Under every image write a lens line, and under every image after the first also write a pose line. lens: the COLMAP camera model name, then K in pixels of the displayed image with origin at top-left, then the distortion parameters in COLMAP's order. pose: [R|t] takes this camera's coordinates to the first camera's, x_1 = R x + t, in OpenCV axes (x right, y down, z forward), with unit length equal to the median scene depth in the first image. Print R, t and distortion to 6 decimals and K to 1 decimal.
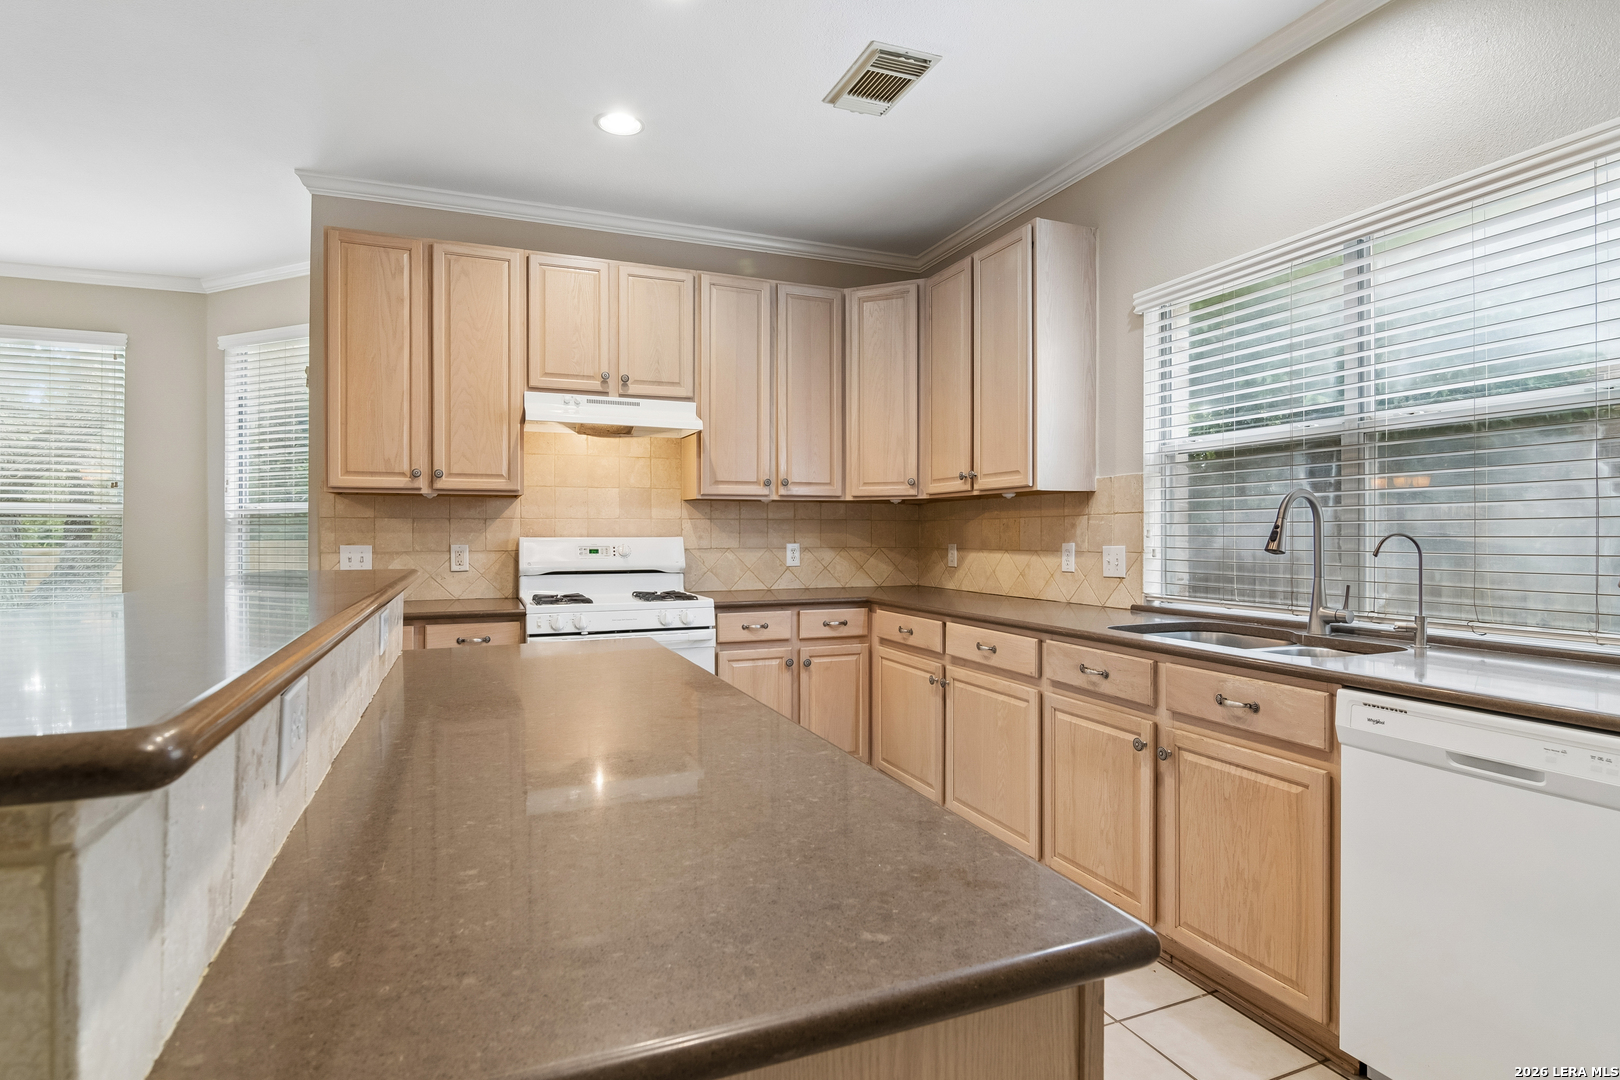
lens RADIAL K [[828.1, 0, 810.0], [0, 828.1, 540.0], [0, 0, 1]] dist [-0.006508, -0.001317]
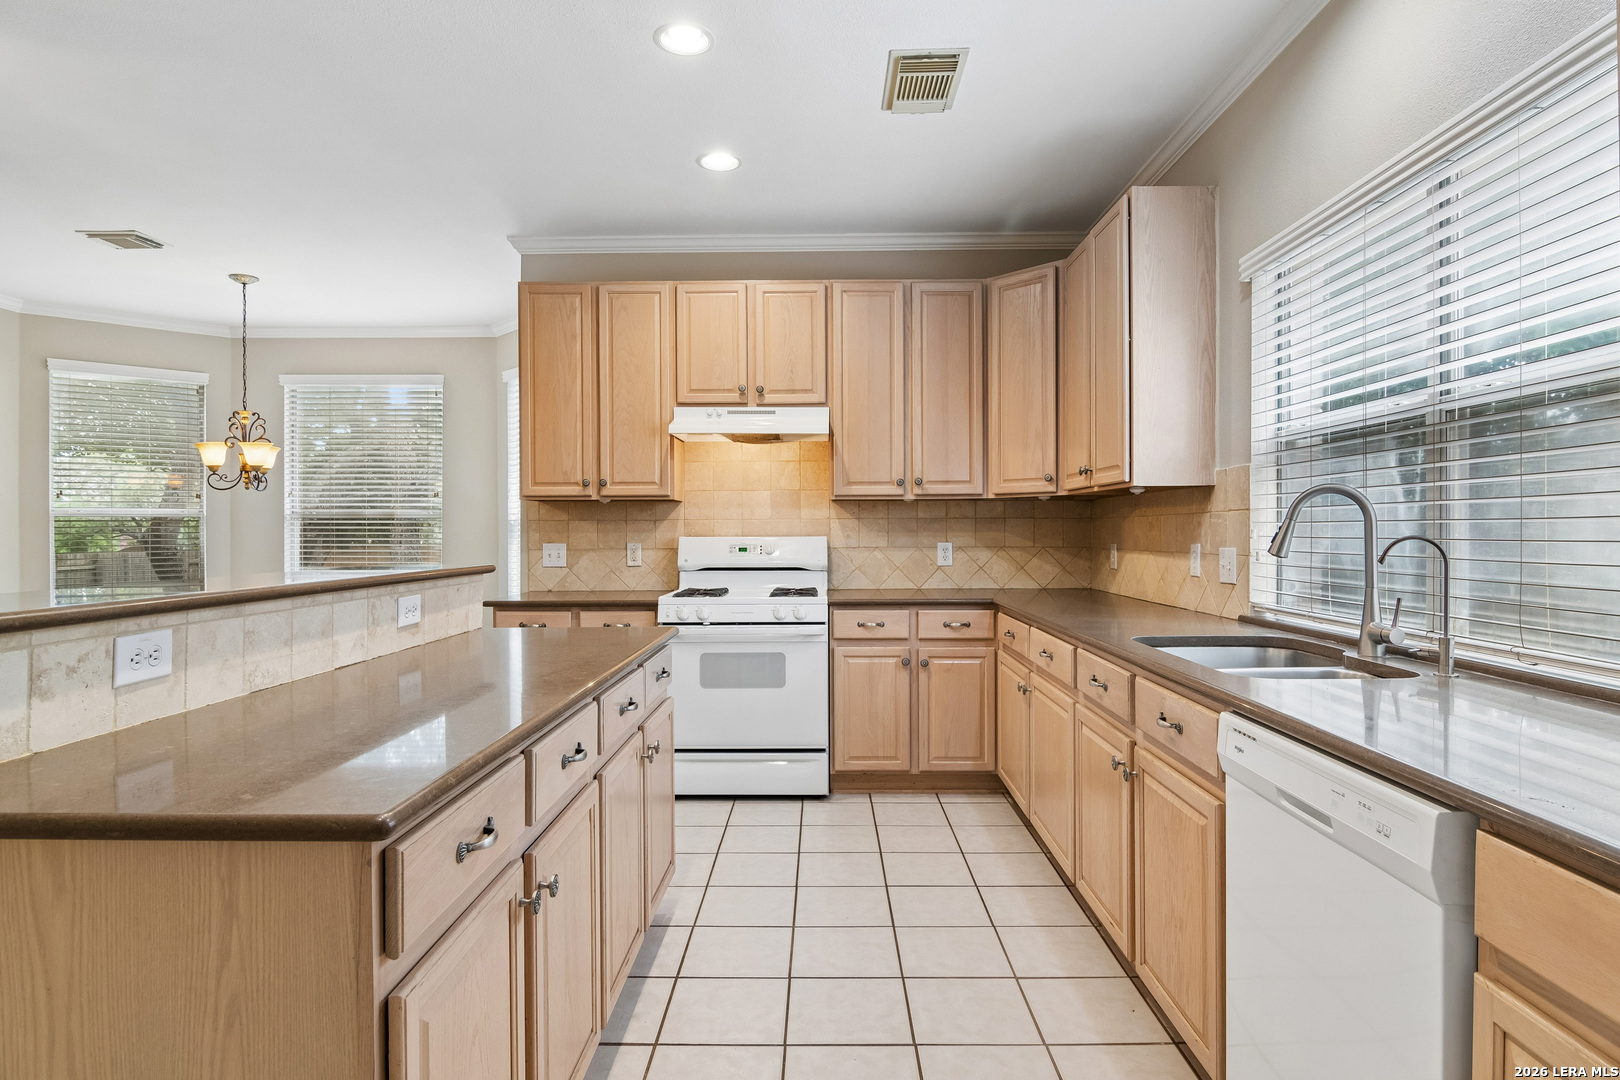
lens RADIAL K [[874.6, 0, 810.0], [0, 874.6, 540.0], [0, 0, 1]] dist [0.001821, 0.000322]
pose [[0.919879, 0.001903, -0.392197, 0.281385], [-0.000310, 0.999991, 0.004126, -0.003904], [0.392202, -0.003674, 0.919872, -0.021309]]
